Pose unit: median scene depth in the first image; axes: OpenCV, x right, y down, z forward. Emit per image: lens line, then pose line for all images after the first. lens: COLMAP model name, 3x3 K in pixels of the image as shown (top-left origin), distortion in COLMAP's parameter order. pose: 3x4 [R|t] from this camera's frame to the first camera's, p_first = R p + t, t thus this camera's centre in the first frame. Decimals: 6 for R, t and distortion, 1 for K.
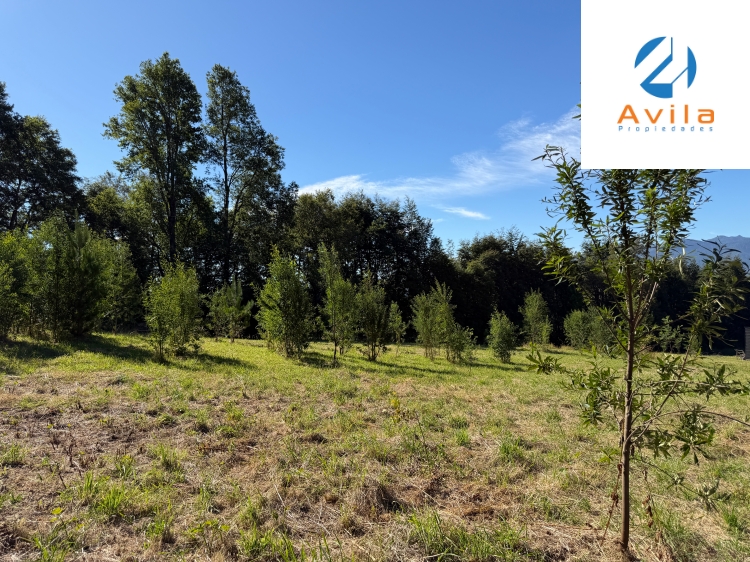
lens RADIAL K [[523.9, 0, 378.5], [0, 523.9, 288.1], [0, 0, 1]] dist [0.046393, -0.056048]
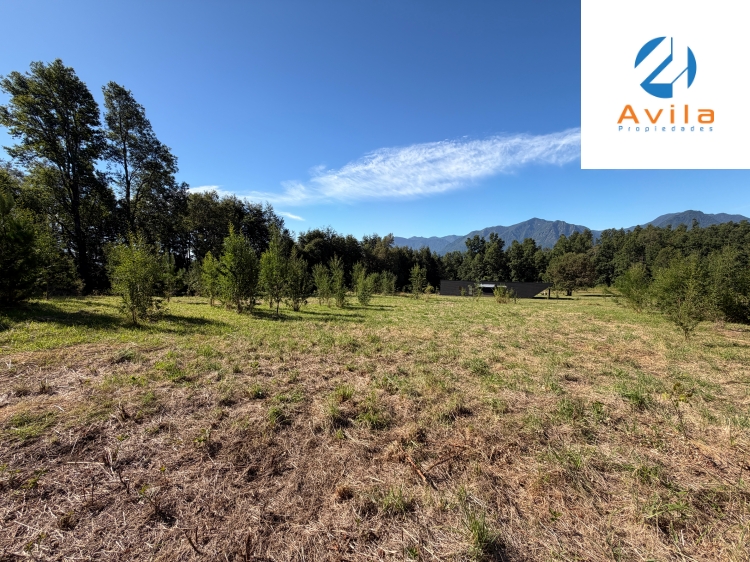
lens RADIAL K [[296.2, 0, 373.8], [0, 296.2, 282.9], [0, 0, 1]] dist [-0.004418, 0.001081]
pose [[0.905097, -0.024330, 0.424508, -0.054721], [-0.008004, 0.997210, 0.074220, 0.000866], [-0.425129, -0.070574, 0.902377, 0.063649]]
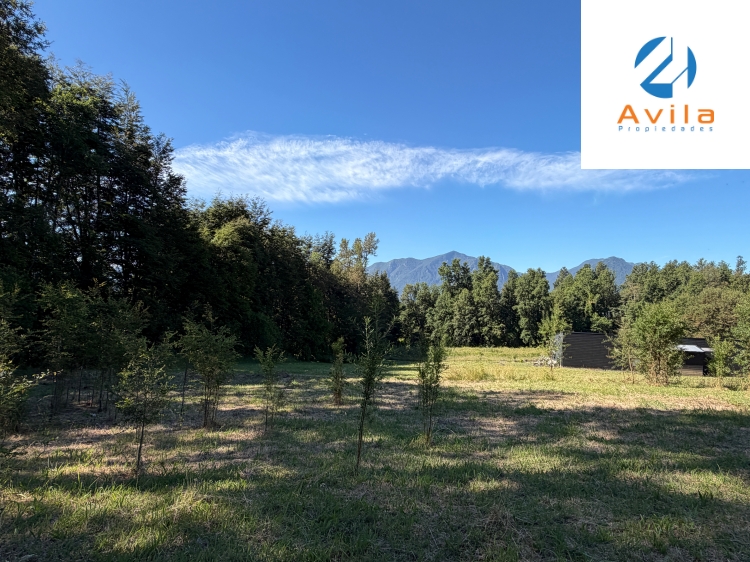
lens RADIAL K [[443.6, 0, 374.3], [0, 443.6, 281.5], [0, 0, 1]] dist [0.002525, -0.001143]
pose [[0.715239, 0.074677, 0.694878, -0.088748], [-0.052251, 0.997206, -0.053386, 0.047806], [-0.696924, 0.001876, 0.717143, 0.734024]]
